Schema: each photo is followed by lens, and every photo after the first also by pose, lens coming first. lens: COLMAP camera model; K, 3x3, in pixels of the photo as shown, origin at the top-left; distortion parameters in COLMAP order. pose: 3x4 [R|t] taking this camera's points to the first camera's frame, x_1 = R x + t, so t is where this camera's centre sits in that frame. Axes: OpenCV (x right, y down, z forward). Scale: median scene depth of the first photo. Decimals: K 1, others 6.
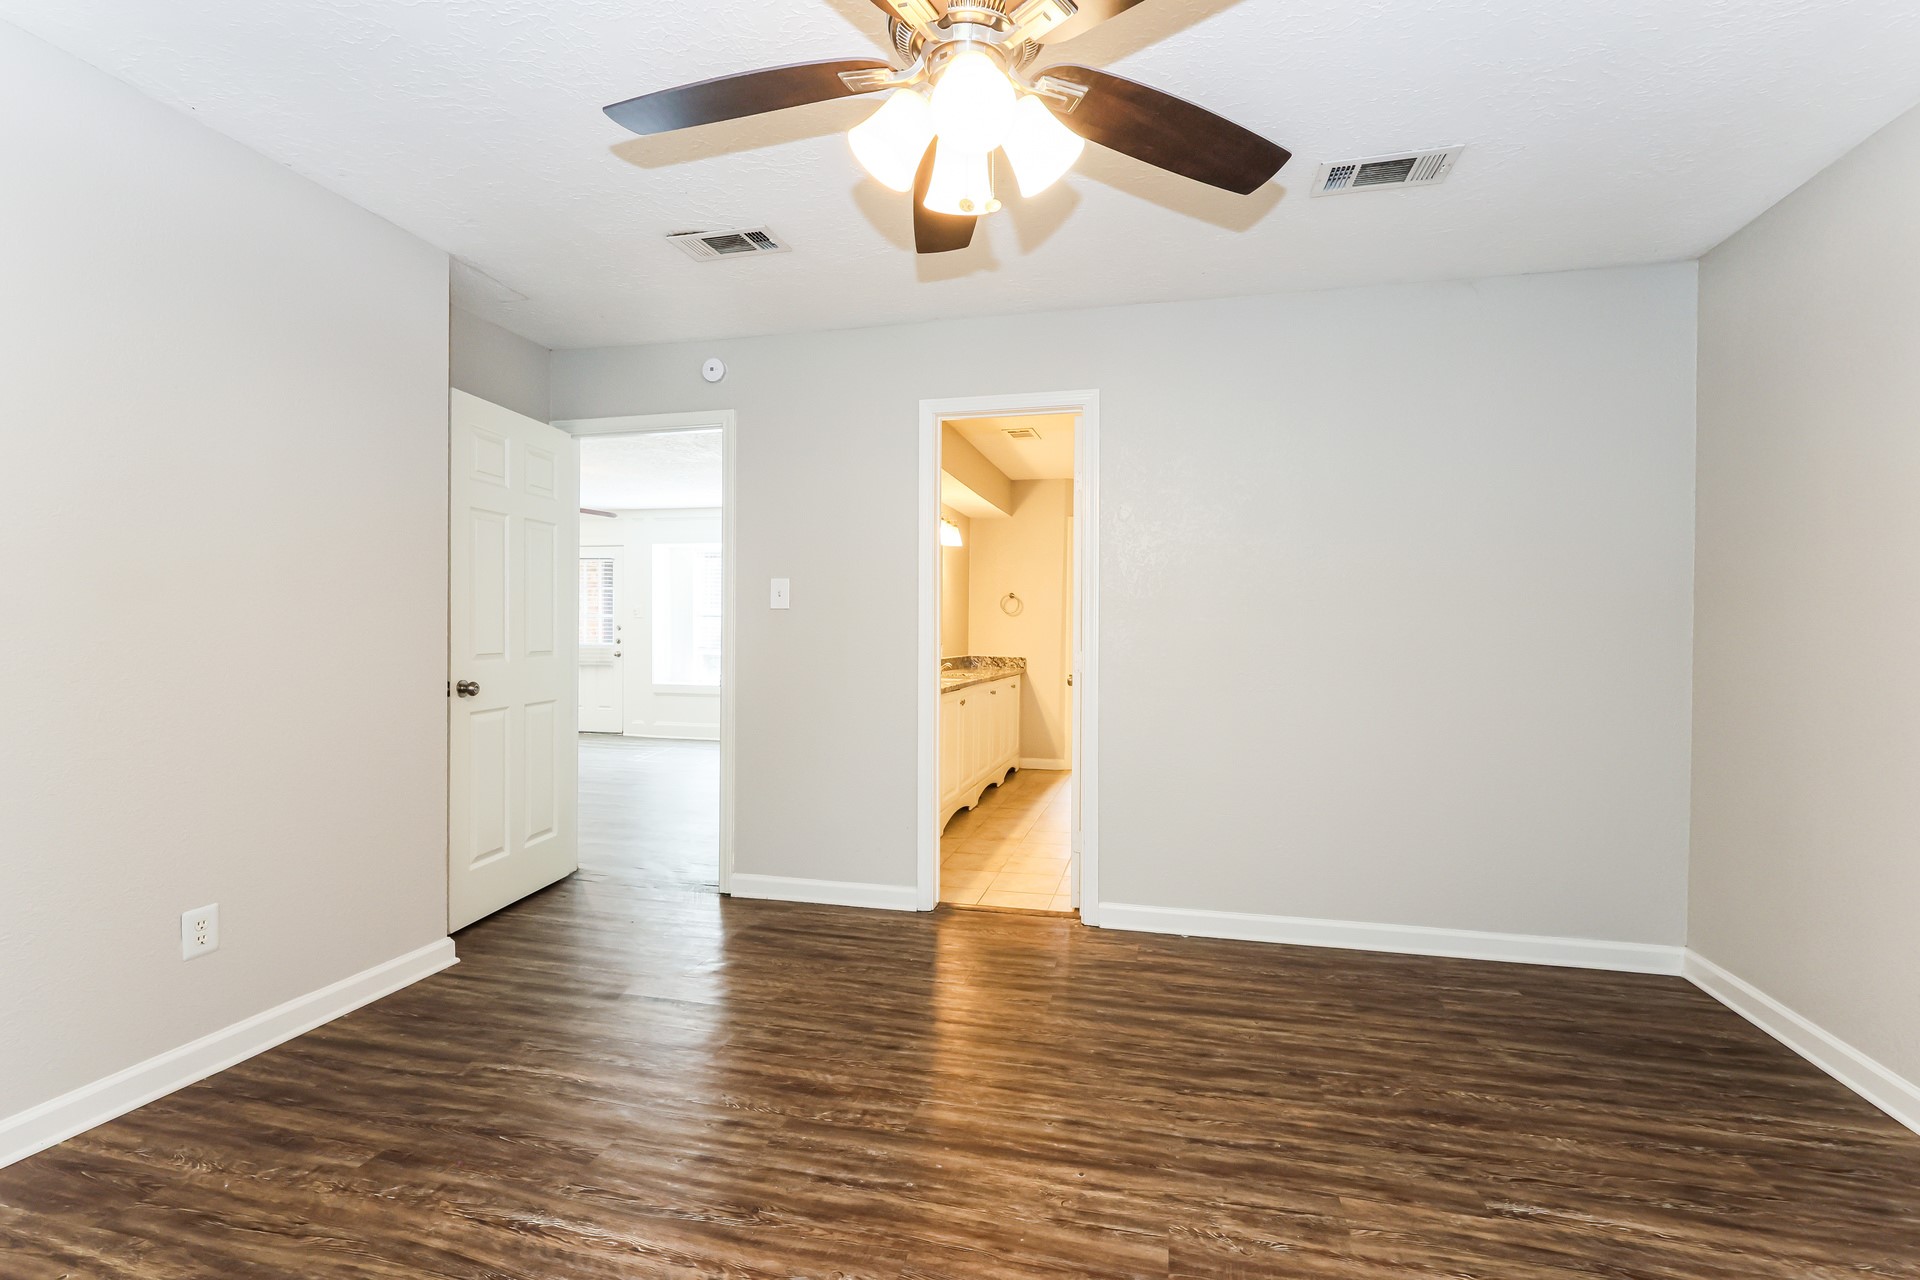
lens RADIAL K [[908.3, 0, 953.7], [0, 908.3, 643.9], [0, 0, 1]] dist [-0.009910, 0.002268]
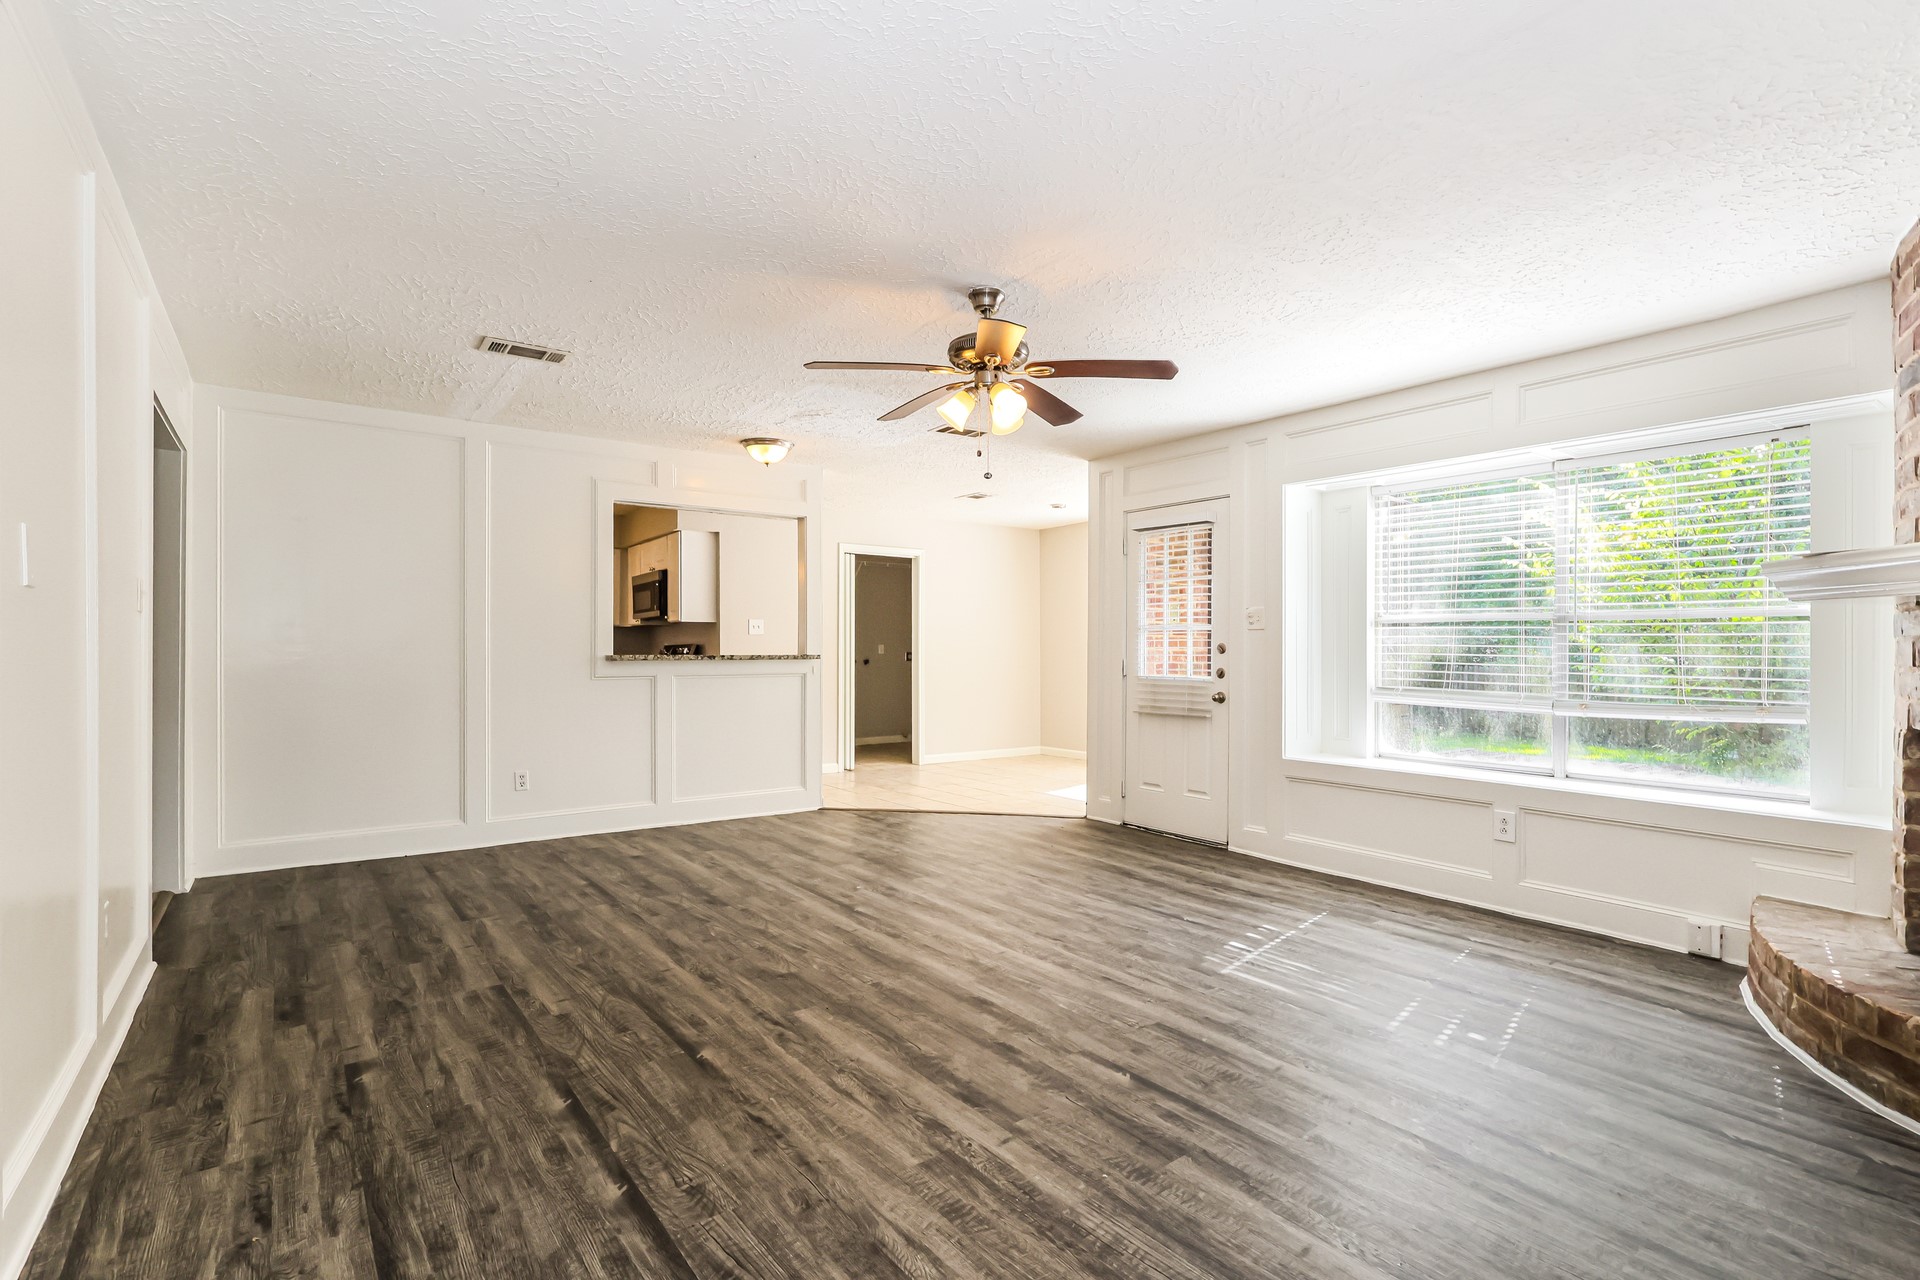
lens RADIAL K [[908.3, 0, 953.1], [0, 908.3, 647.9], [0, 0, 1]] dist [-0.009910, 0.002268]
pose [[0.762557, -0.001775, -0.646919, -0.139299], [-0.009114, 0.999868, -0.013486, -0.009452], [0.646857, 0.016180, 0.762439, 0.479393]]
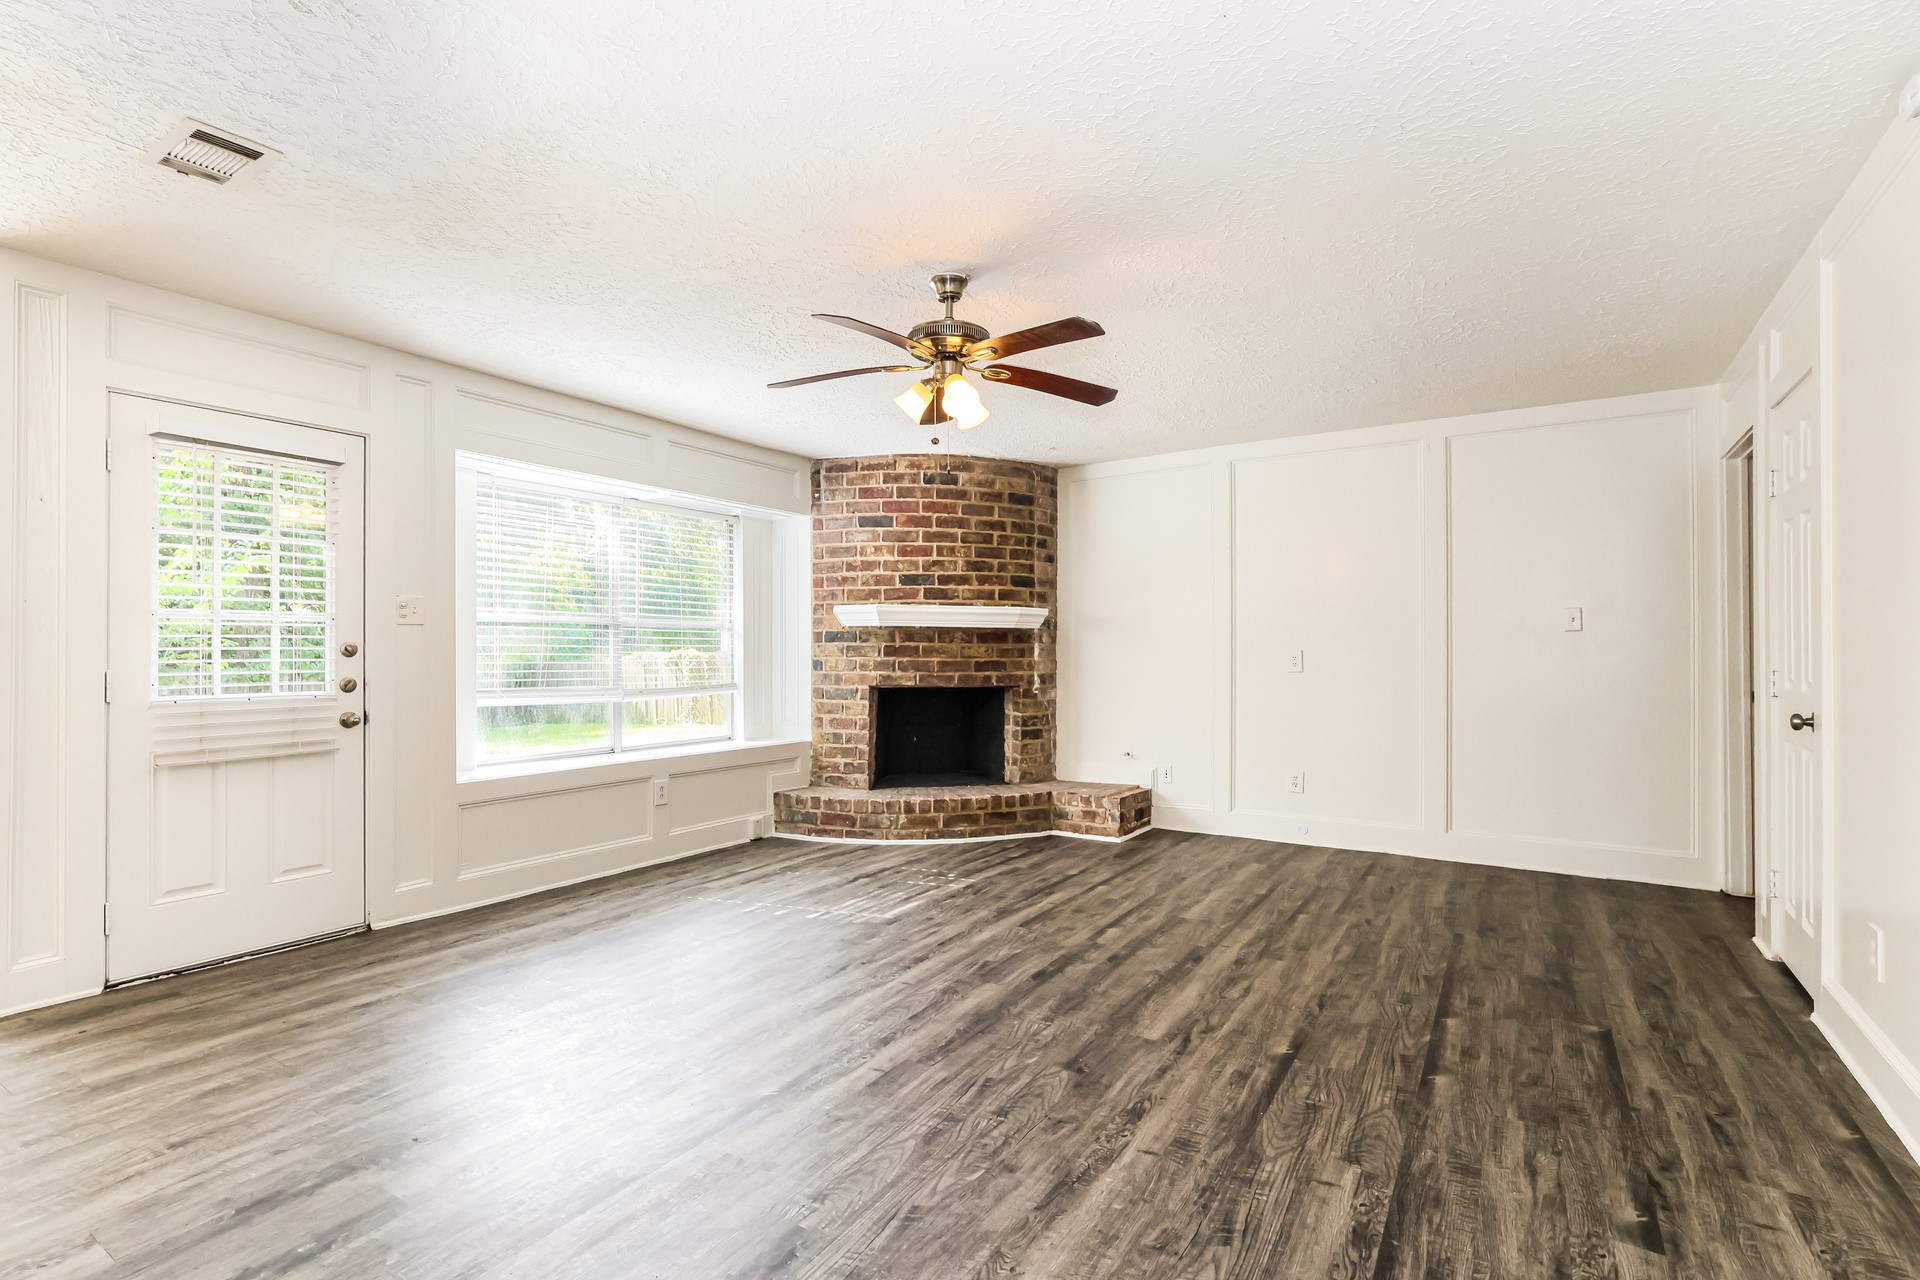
lens RADIAL K [[908.3, 0, 951.0], [0, 908.3, 642.7], [0, 0, 1]] dist [-0.009910, 0.002268]
pose [[0.330452, 0.000906, 0.943823, -0.641749], [0.012729, 0.999904, -0.005416, -0.015458], [-0.943737, 0.013803, 0.330408, 0.634620]]
